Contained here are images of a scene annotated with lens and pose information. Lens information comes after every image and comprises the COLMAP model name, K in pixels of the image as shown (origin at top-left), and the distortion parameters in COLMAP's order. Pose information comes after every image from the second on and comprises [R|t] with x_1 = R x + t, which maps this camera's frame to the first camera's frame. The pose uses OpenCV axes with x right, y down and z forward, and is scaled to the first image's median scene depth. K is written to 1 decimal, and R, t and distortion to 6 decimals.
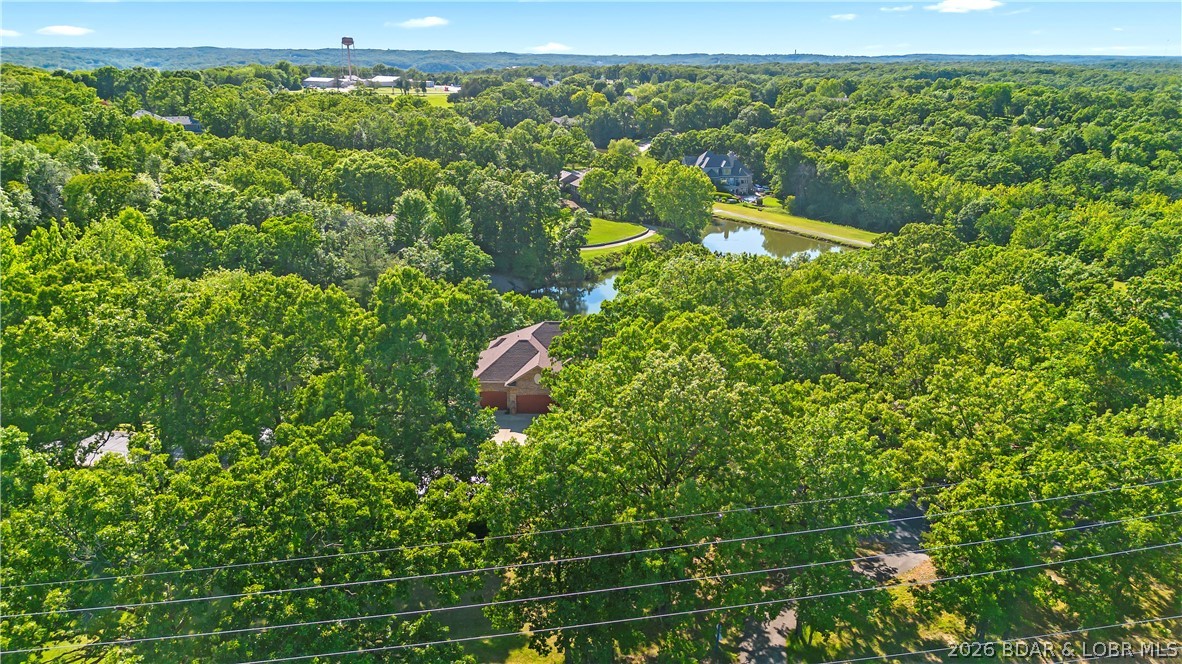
lens RADIAL K [[828.7, 0, 591.0], [0, 828.7, 332.0], [0, 0, 1]] dist [0.025667, -0.004618]
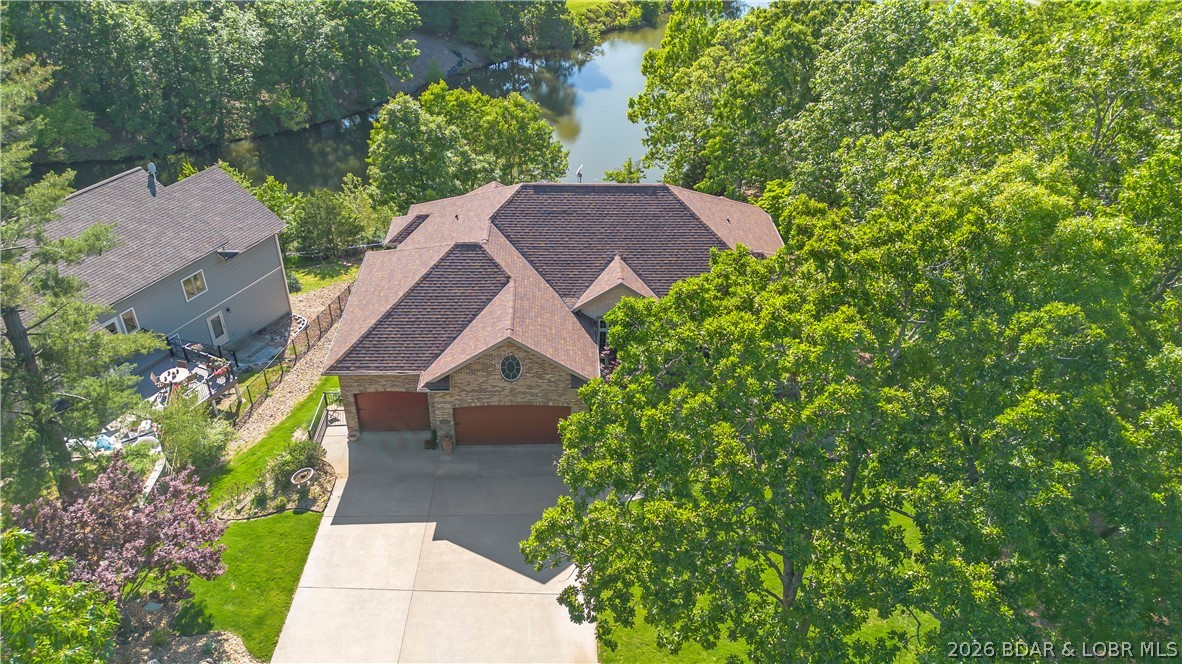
lens RADIAL K [[828.7, 0, 591.0], [0, 828.7, 332.0], [0, 0, 1]] dist [0.025667, -0.004618]
pose [[0.999104, -0.008312, 0.041497, -0.021579], [-0.003532, 0.960730, 0.277461, -0.029866], [-0.042174, -0.277359, 0.959840, 0.327137]]
